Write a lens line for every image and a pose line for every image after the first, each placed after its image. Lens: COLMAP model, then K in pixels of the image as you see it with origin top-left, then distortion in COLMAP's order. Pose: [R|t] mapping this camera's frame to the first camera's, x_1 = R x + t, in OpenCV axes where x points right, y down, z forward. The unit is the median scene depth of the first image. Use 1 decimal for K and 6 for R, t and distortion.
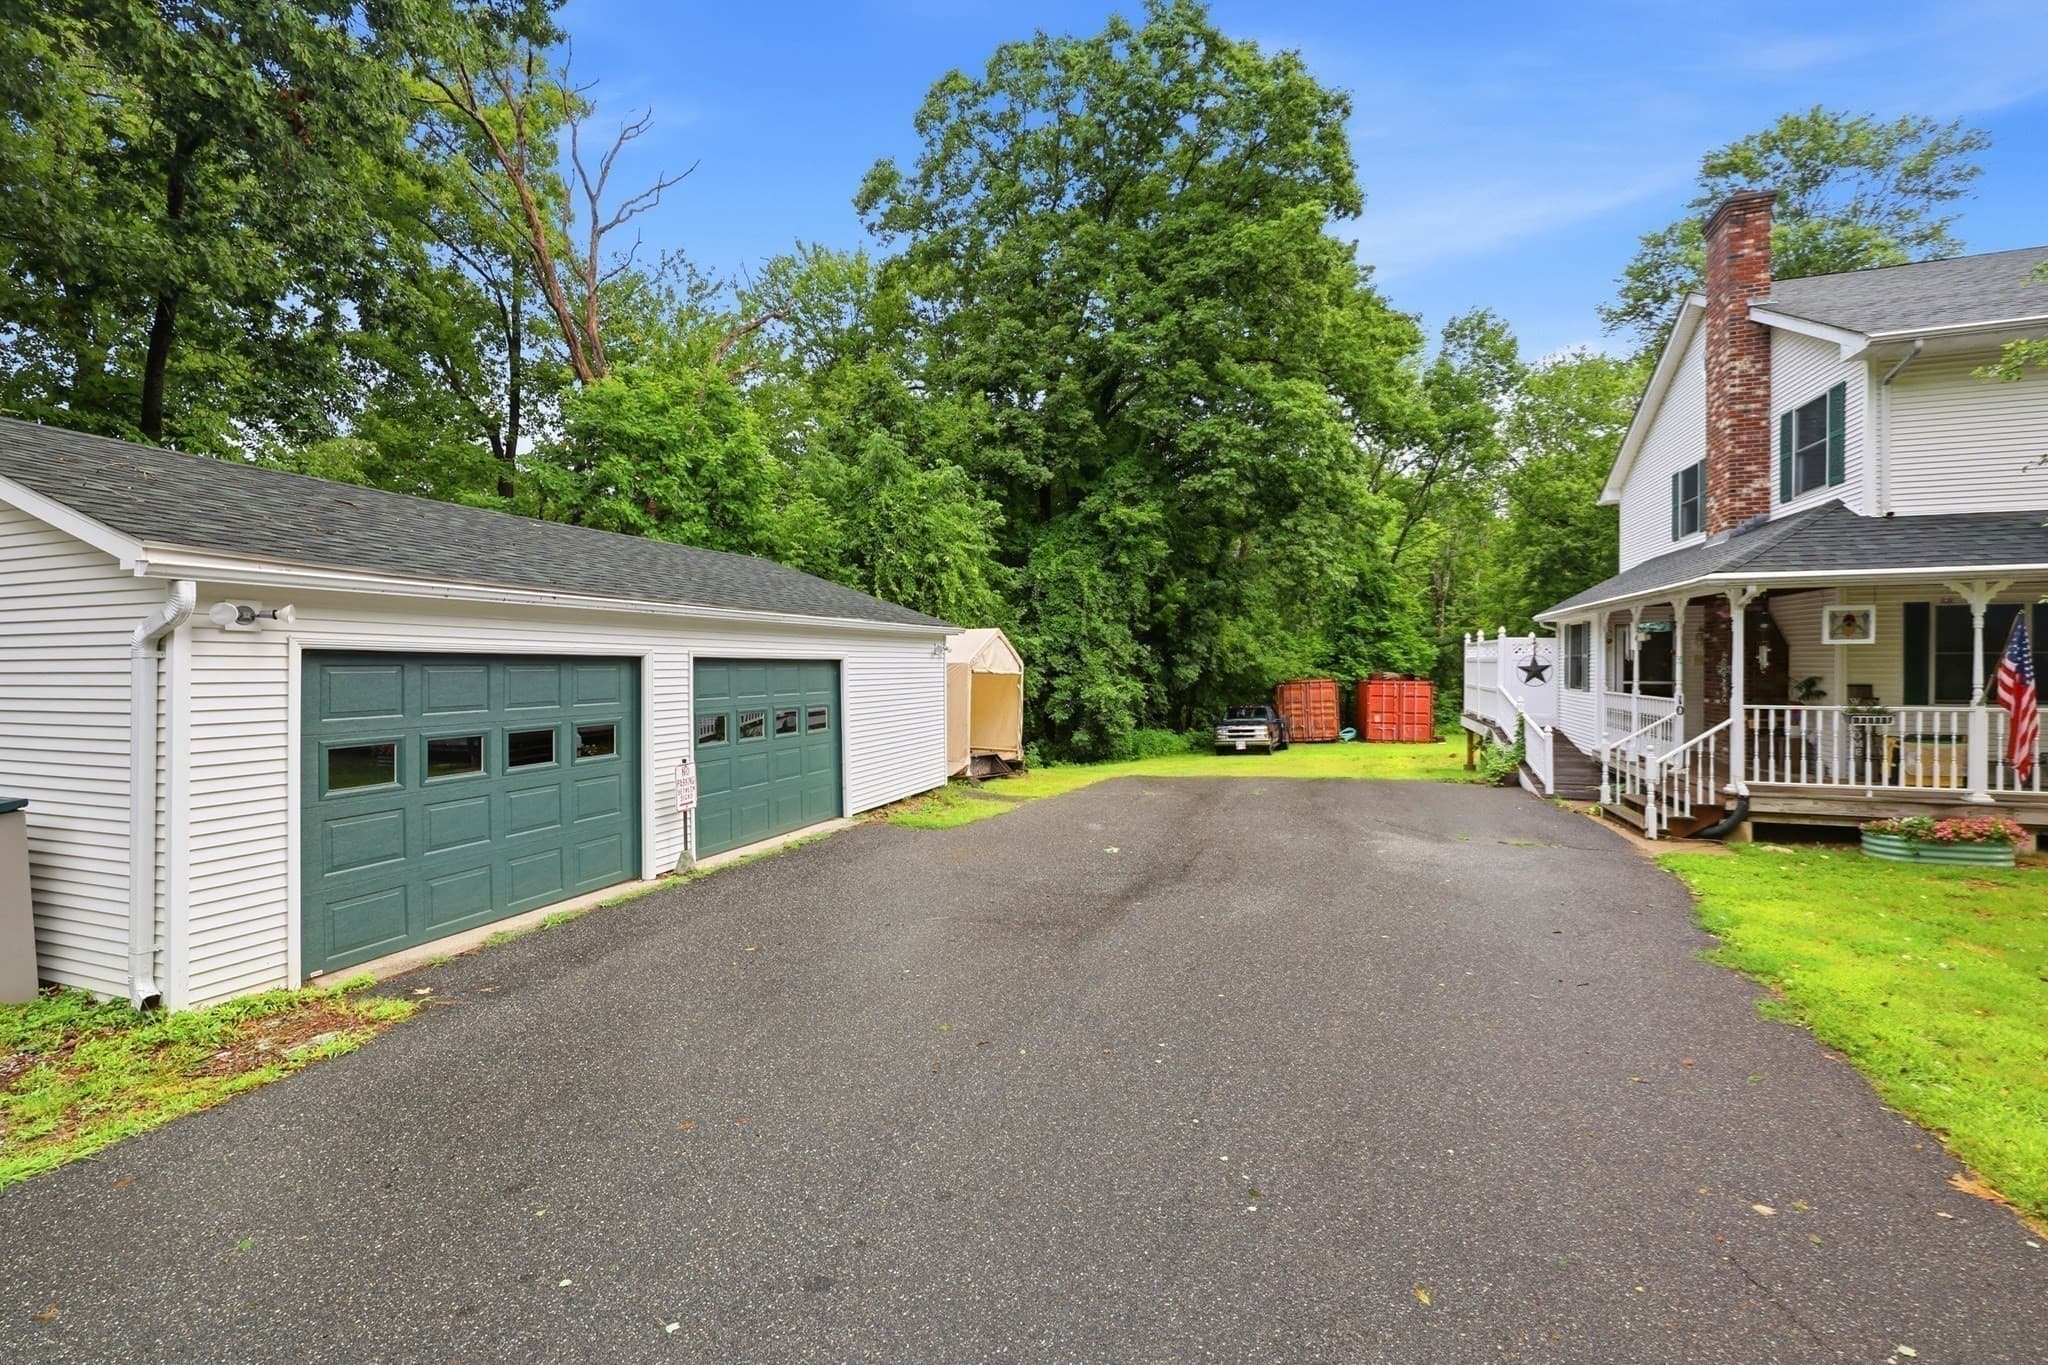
lens RADIAL K [[823.5, 0, 1027.5], [0, 823.5, 666.4], [0, 0, 1]] dist [-0.000749, -0.000309]
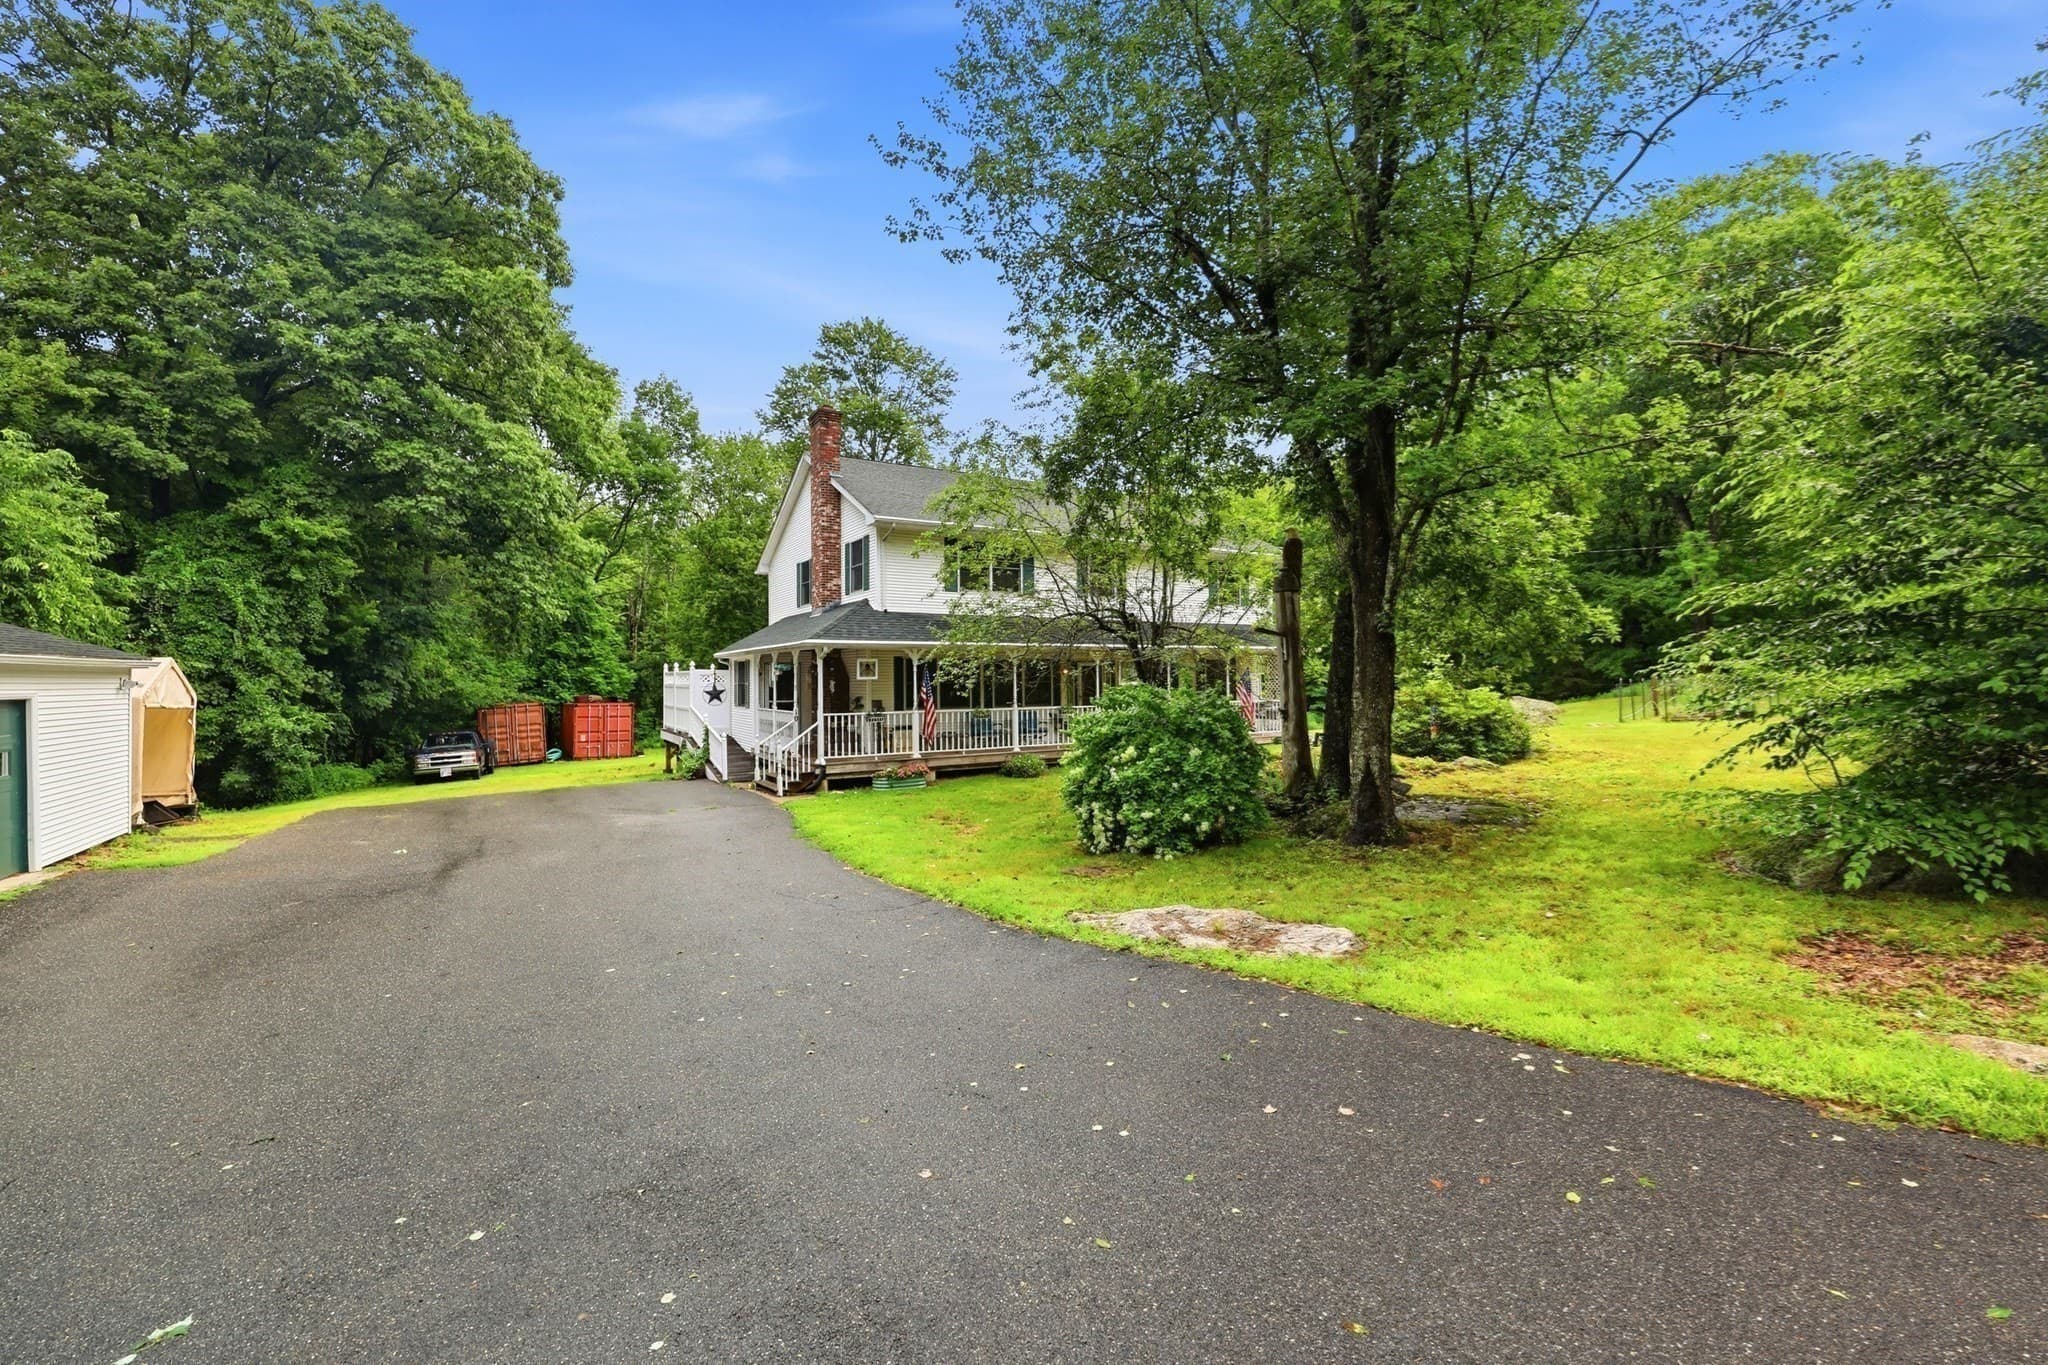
lens RADIAL K [[808.7, 0, 1018.5], [0, 808.7, 679.1], [0, 0, 1]] dist [-0.001297, -0.000044]
pose [[0.611608, -0.001211, 0.791160, -0.102837], [0.008524, 0.999951, -0.005060, -0.006426], [-0.791115, 0.009839, 0.611588, -0.164345]]
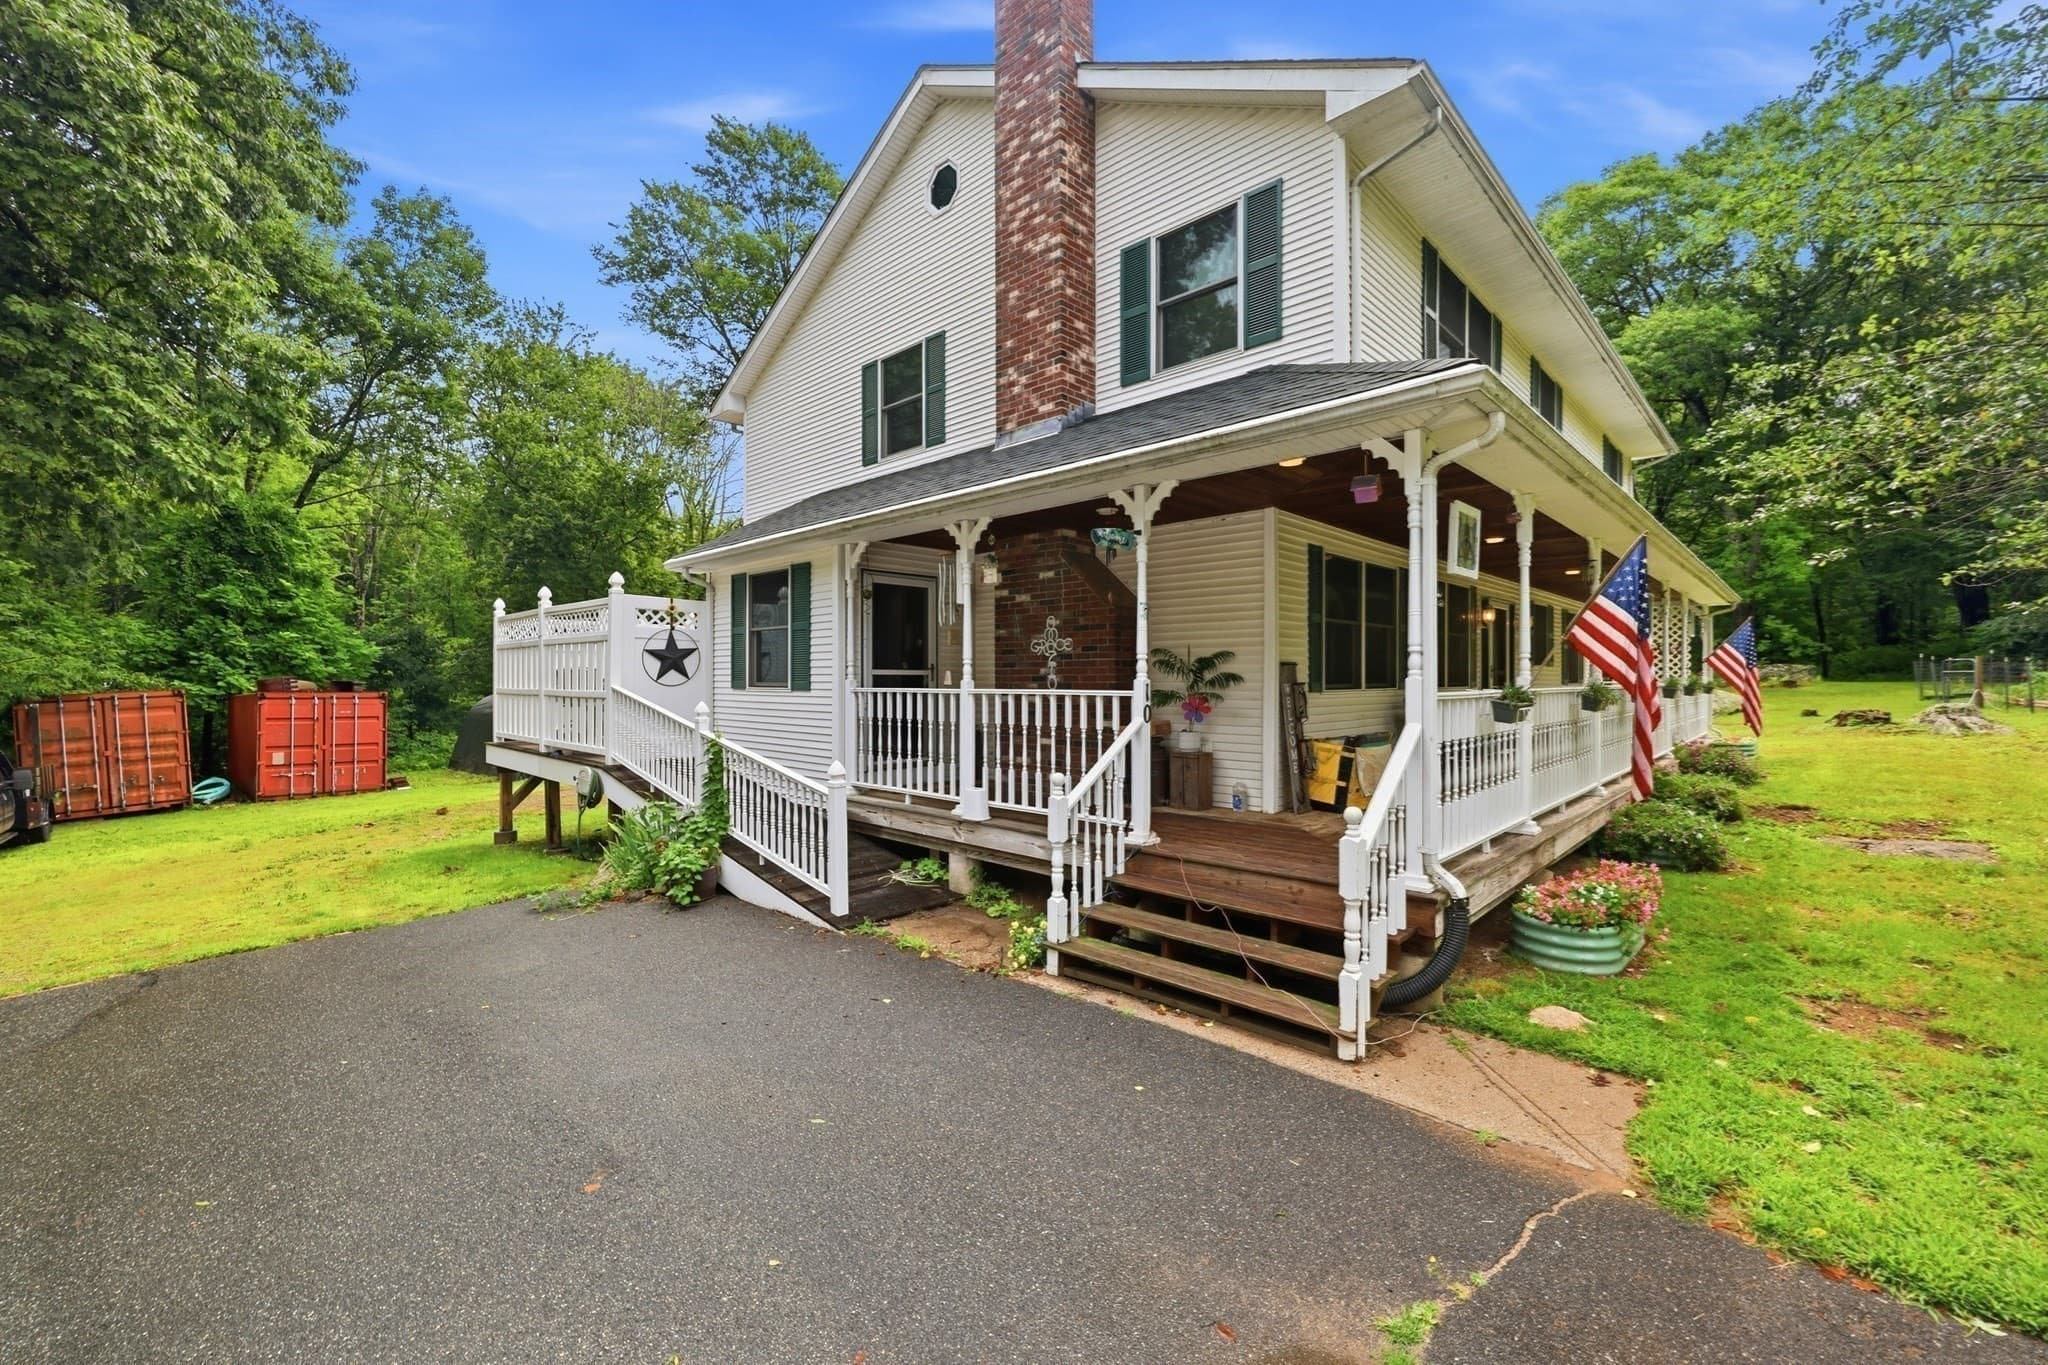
lens RADIAL K [[835.8, 0, 1024.0], [0, 835.8, 682.5], [0, 0, 1]] dist [0.001406, 0.000151]
pose [[0.406338, -0.001820, 0.913721, 0.150809], [0.002986, 0.999995, 0.000664, 0.016872], [-0.913718, 0.002458, 0.406342, 0.421640]]
